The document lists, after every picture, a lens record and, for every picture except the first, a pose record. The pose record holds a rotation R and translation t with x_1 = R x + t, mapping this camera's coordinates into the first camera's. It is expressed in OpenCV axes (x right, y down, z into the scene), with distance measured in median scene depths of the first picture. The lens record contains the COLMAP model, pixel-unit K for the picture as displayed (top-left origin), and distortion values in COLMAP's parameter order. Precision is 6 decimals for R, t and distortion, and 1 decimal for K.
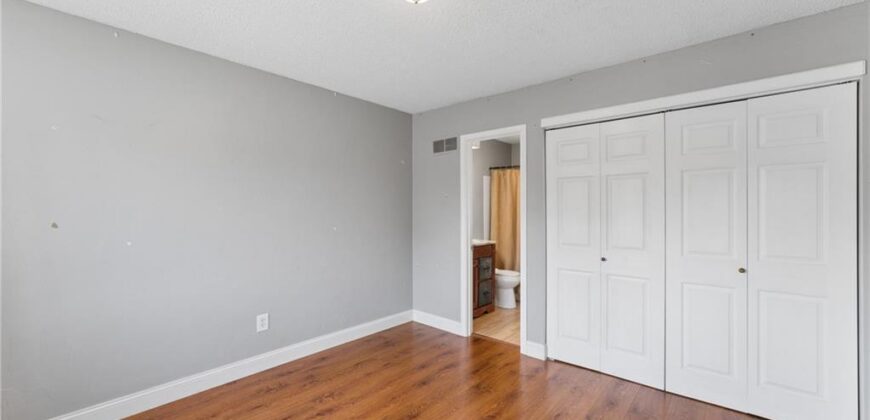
lens RADIAL K [[348.4, 0, 435.3], [0, 348.4, 206.4], [0, 0, 1]] dist [-0.001030, -0.000063]
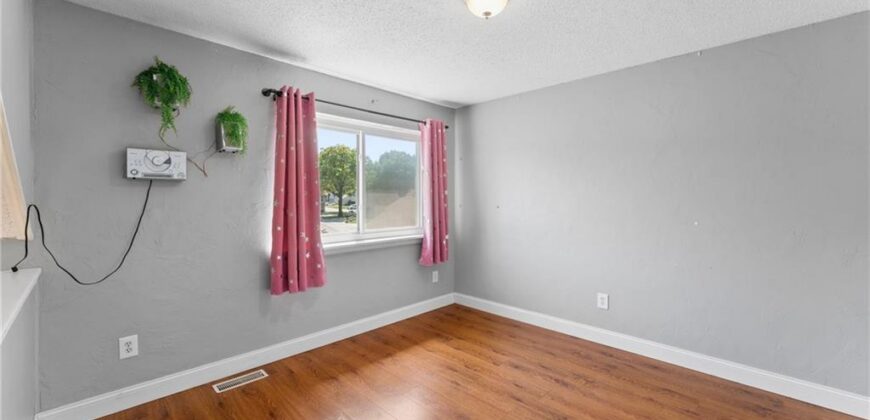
lens RADIAL K [[348.4, 0, 435.3], [0, 348.4, 206.4], [0, 0, 1]] dist [-0.001030, -0.000063]
pose [[-0.049737, 0.027453, -0.998385, 0.645387], [0.003364, 0.999621, 0.027320, -0.000636], [0.998757, -0.002000, -0.049810, 0.533055]]
